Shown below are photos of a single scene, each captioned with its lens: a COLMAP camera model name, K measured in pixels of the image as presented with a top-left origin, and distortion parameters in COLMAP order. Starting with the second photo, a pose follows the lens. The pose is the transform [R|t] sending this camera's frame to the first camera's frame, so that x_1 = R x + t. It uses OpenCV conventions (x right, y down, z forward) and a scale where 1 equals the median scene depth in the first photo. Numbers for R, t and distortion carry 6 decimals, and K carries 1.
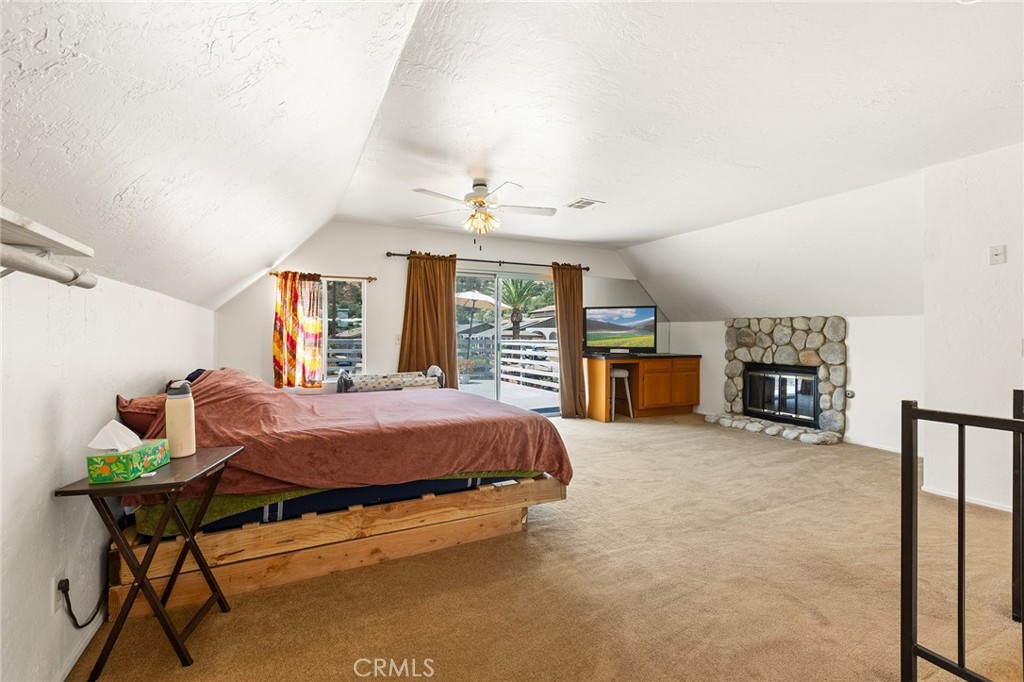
lens RADIAL K [[463.2, 0, 517.2], [0, 463.2, 344.7], [0, 0, 1]] dist [0.005719, -0.001201]
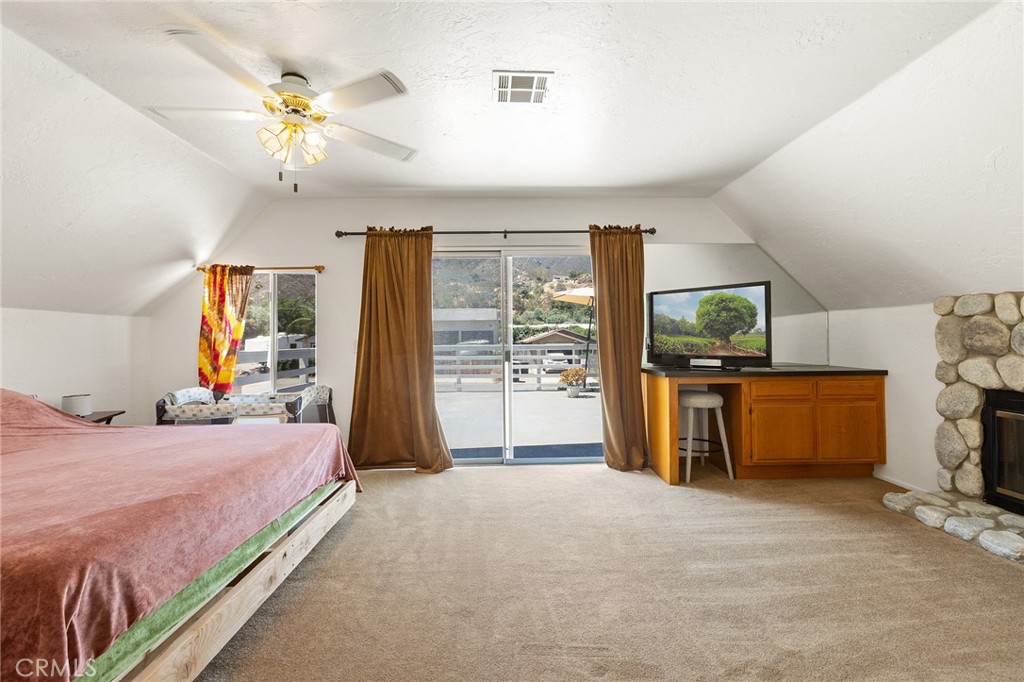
lens RADIAL K [[463.2, 0, 511.0], [0, 463.2, 340.3], [0, 0, 1]] dist [0.005719, -0.001201]
pose [[0.910872, -0.013749, -0.412459, 0.248136], [0.006190, 0.999788, -0.019657, -0.004666], [0.412641, 0.015352, 0.910764, 0.372780]]
